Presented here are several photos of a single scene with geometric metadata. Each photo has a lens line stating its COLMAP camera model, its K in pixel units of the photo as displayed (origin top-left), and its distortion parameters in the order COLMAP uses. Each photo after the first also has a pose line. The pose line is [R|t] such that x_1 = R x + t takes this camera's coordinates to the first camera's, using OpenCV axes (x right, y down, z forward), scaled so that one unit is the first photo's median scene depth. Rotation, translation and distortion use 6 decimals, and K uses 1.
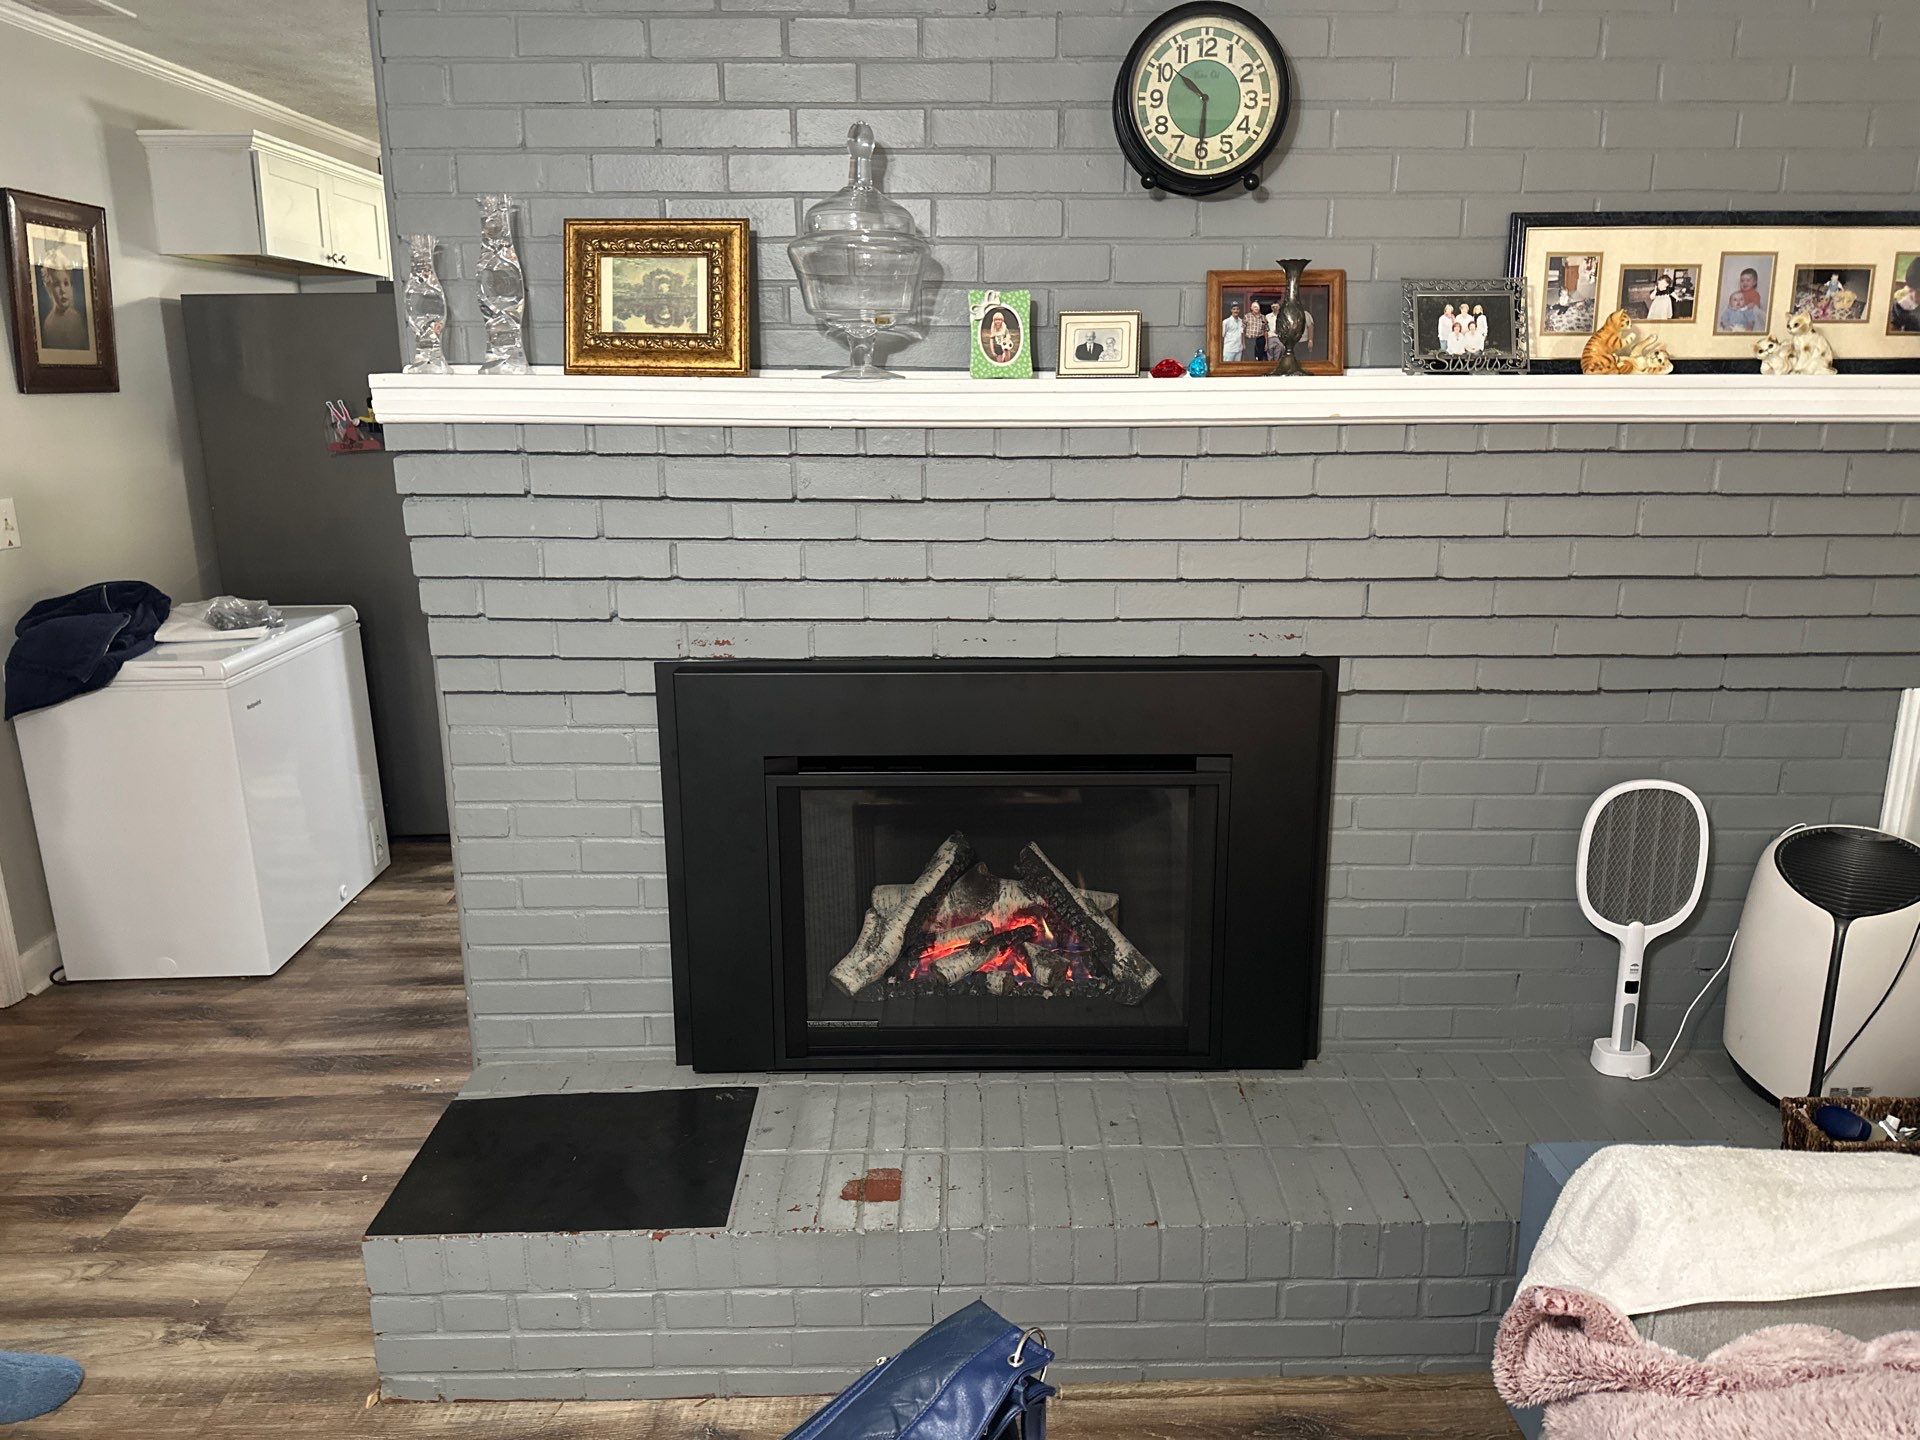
lens RADIAL K [[1148.9, 0, 960.0], [0, 1148.9, 720.0], [0, 0, 1]] dist [0.041261, -0.045853]
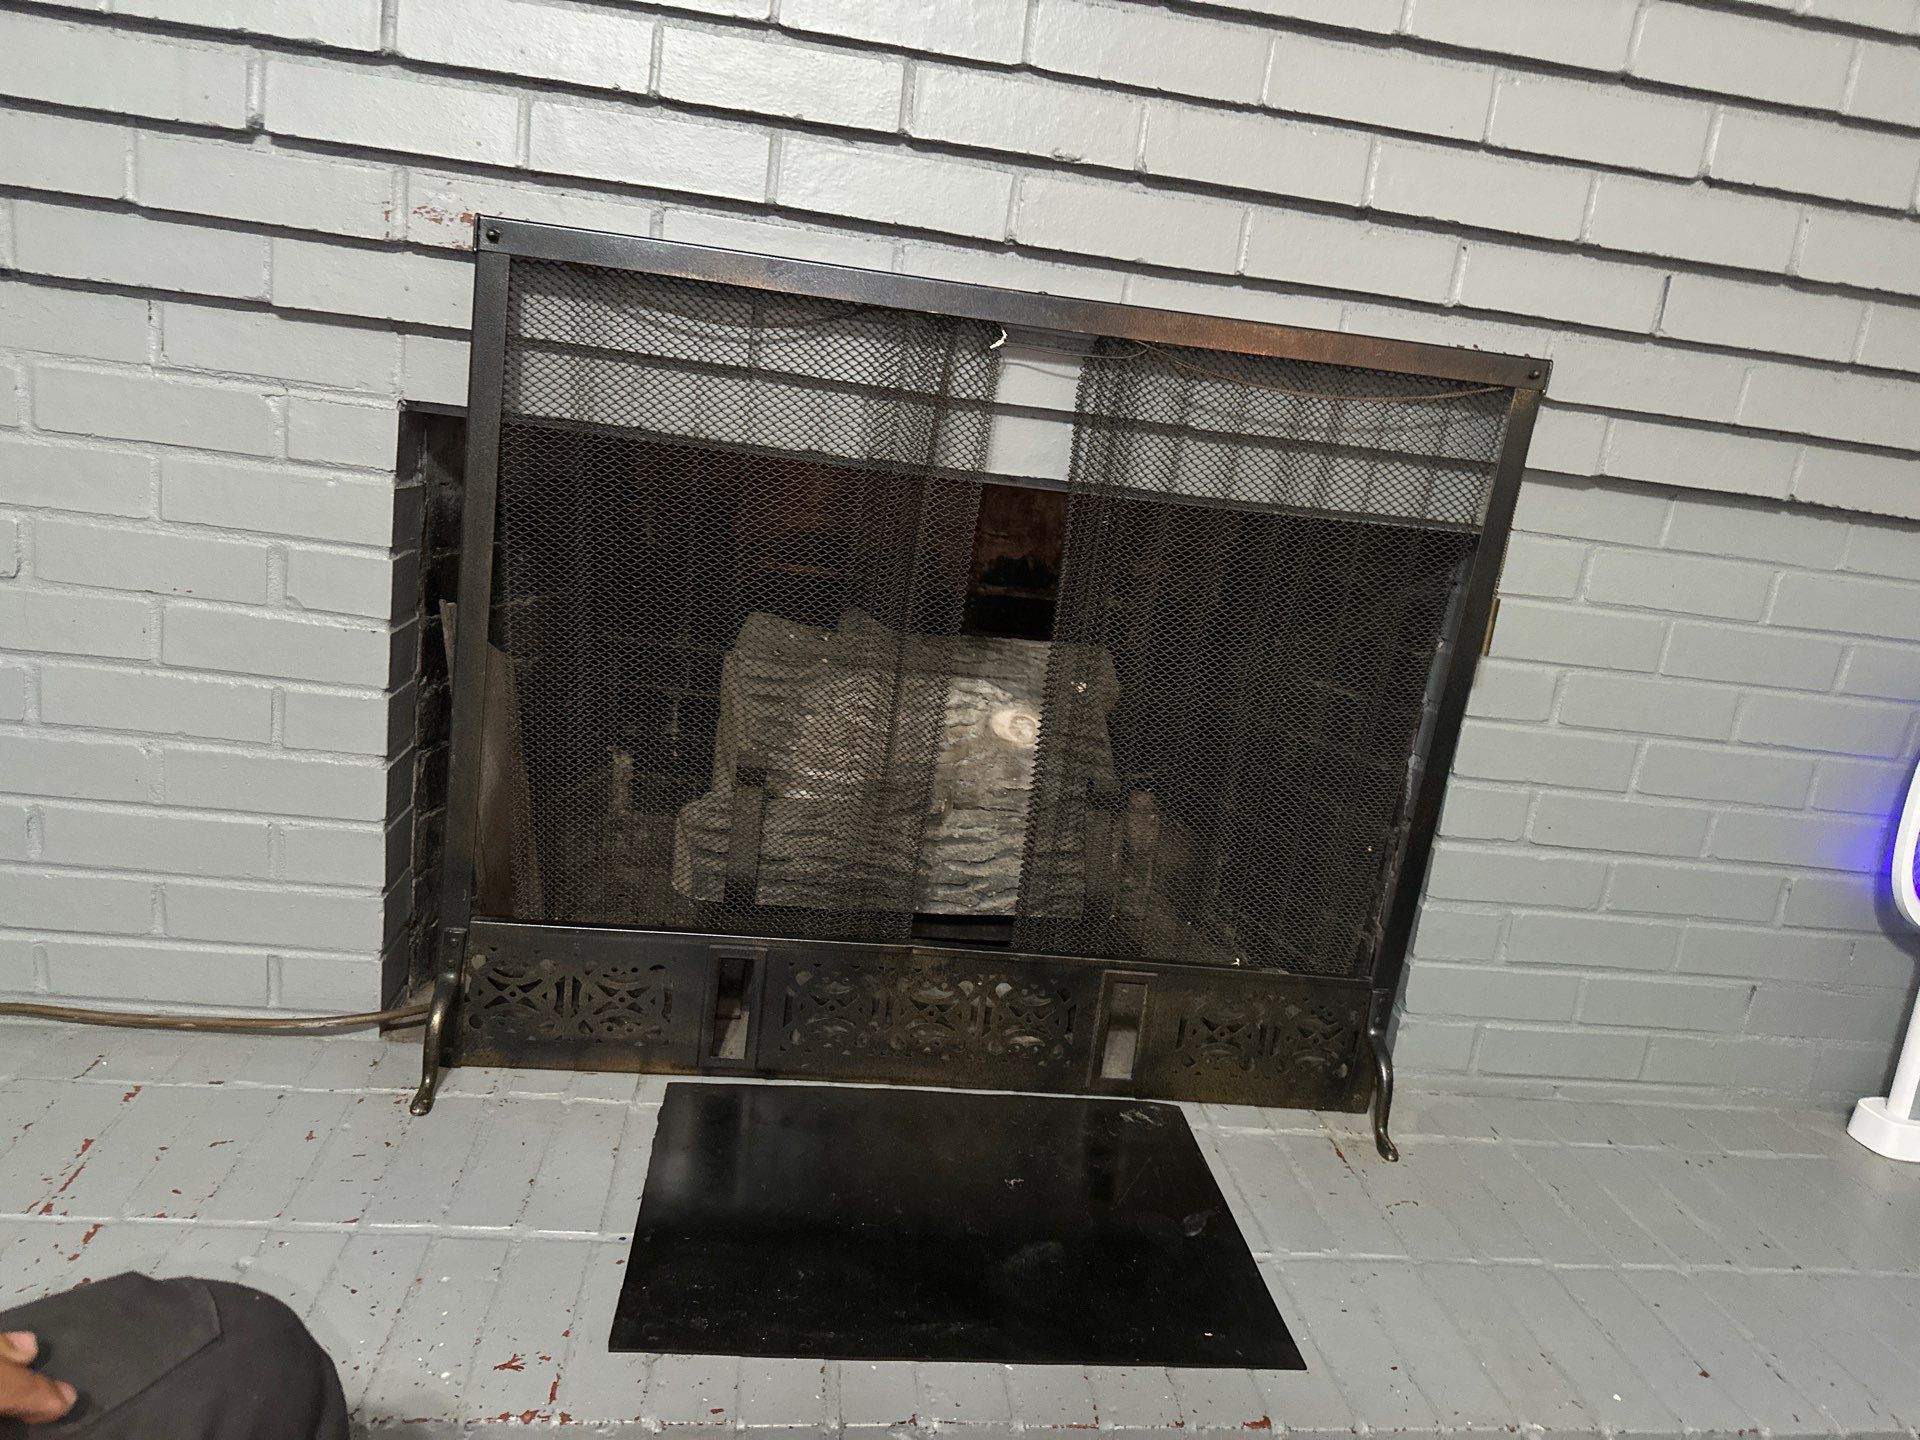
lens RADIAL K [[1285.1, 0, 954.8], [0, 1285.1, 698.4], [0, 0, 1]] dist [0.004787, -0.020559]
pose [[0.988665, 0.094281, 0.116843, -0.042401], [-0.094779, 0.995498, -0.001299, 0.113281], [-0.116439, -0.009790, 0.993150, 0.385548]]
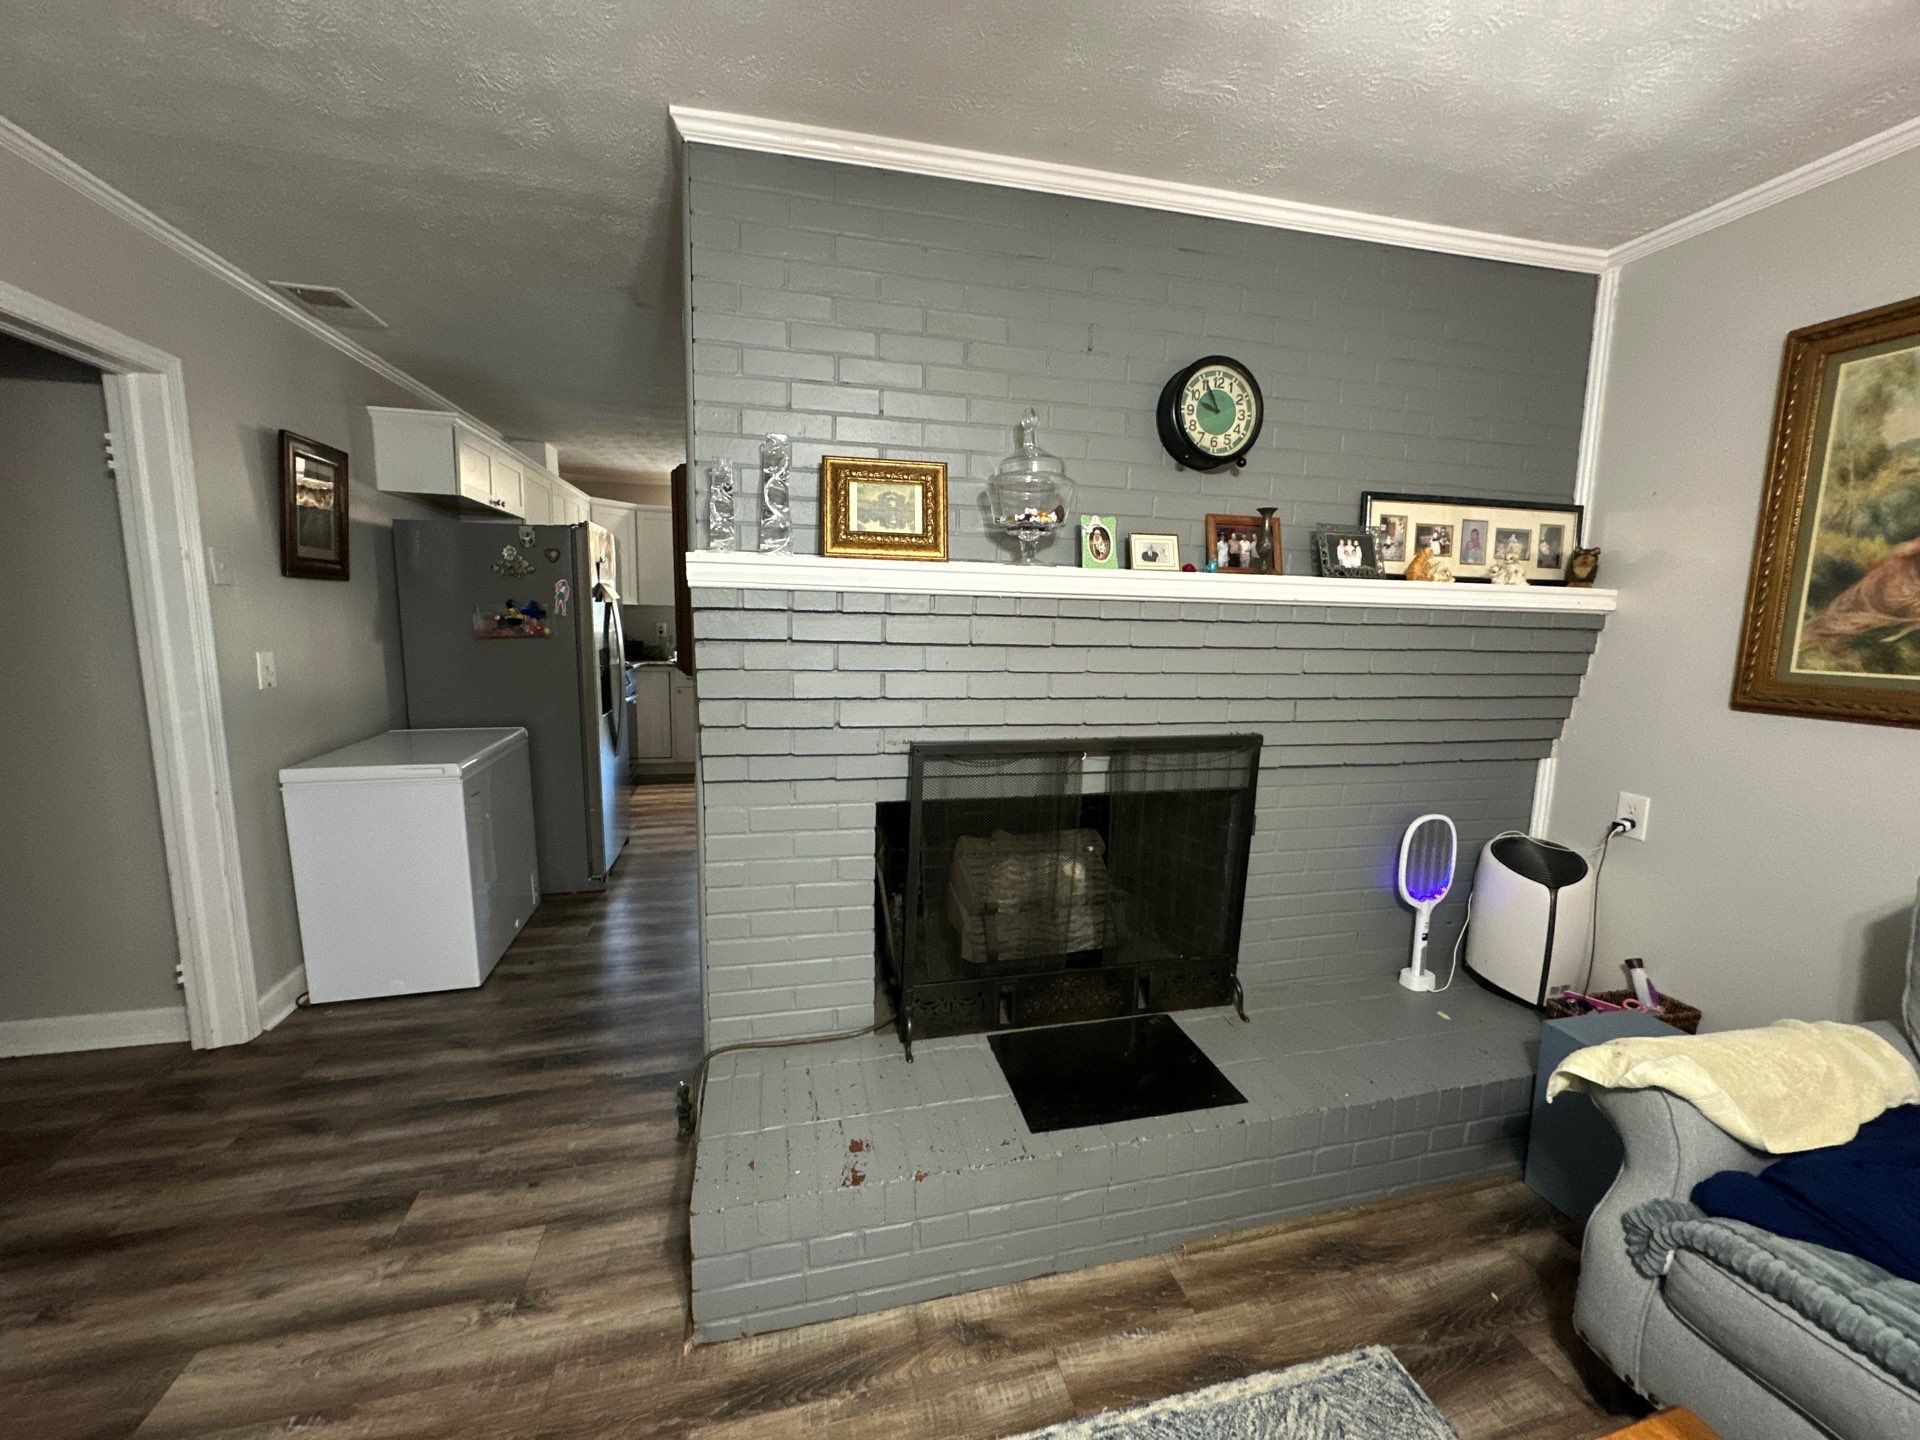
lens RADIAL K [[678.8, 0, 978.2], [0, 678.8, 732.9], [0, 0, 1]] dist [-0.007937, -0.000108]
pose [[0.980357, -0.013231, 0.196785, -0.268791], [0.031867, 0.995264, -0.091840, 0.002265], [-0.194637, 0.096307, 0.976136, 0.131830]]
